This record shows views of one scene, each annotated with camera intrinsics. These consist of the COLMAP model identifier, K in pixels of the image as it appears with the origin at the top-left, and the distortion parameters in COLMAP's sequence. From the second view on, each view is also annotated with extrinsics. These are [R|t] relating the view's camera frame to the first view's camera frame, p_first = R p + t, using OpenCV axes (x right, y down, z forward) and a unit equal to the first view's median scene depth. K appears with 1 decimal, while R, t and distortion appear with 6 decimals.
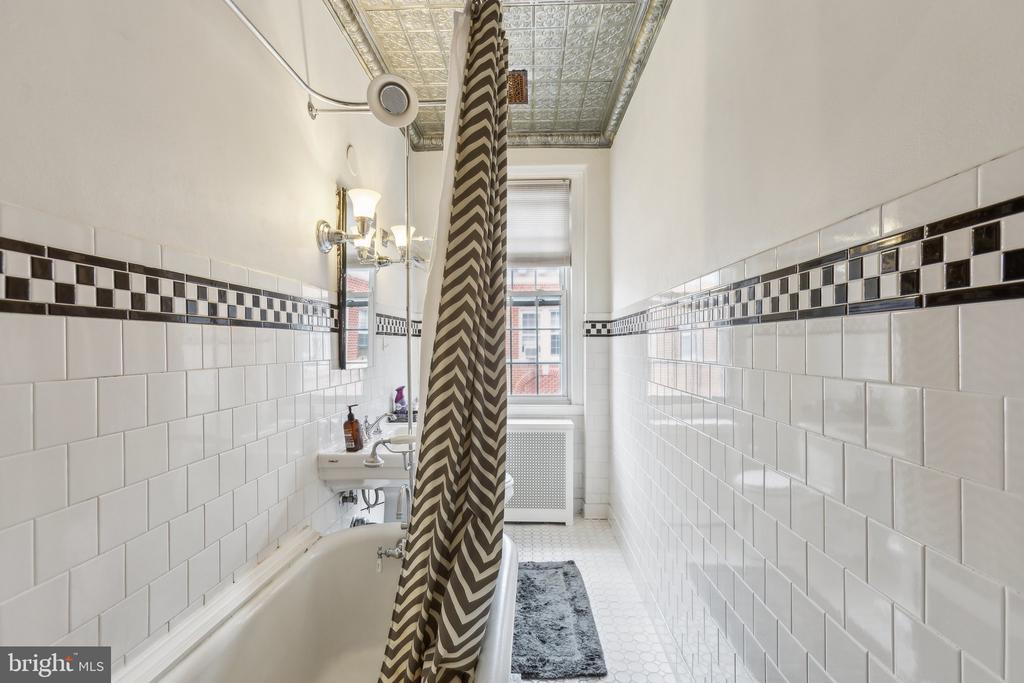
lens RADIAL K [[461.6, 0, 516.4], [0, 461.6, 346.5], [0, 0, 1]] dist [-0.001797, 0.004370]
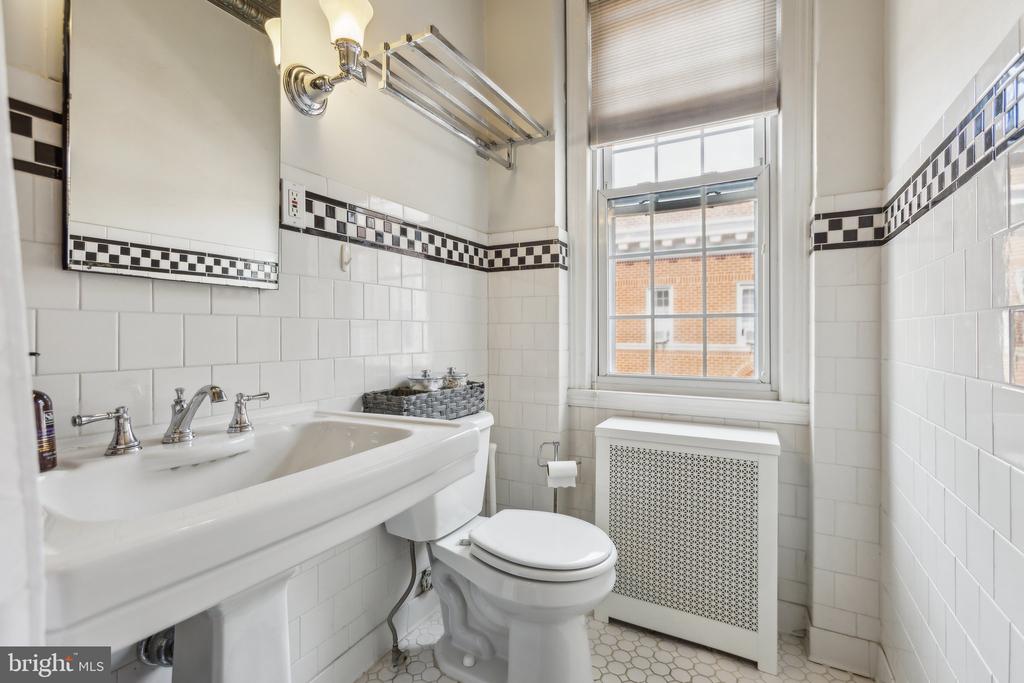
lens RADIAL K [[461.6, 0, 511.8], [0, 461.6, 330.5], [0, 0, 1]] dist [-0.001797, 0.004370]
pose [[0.895846, 0.003806, -0.444349, 0.087094], [-0.005476, 0.999982, -0.002476, 0.058927], [0.444331, 0.004651, 0.895850, 0.471885]]
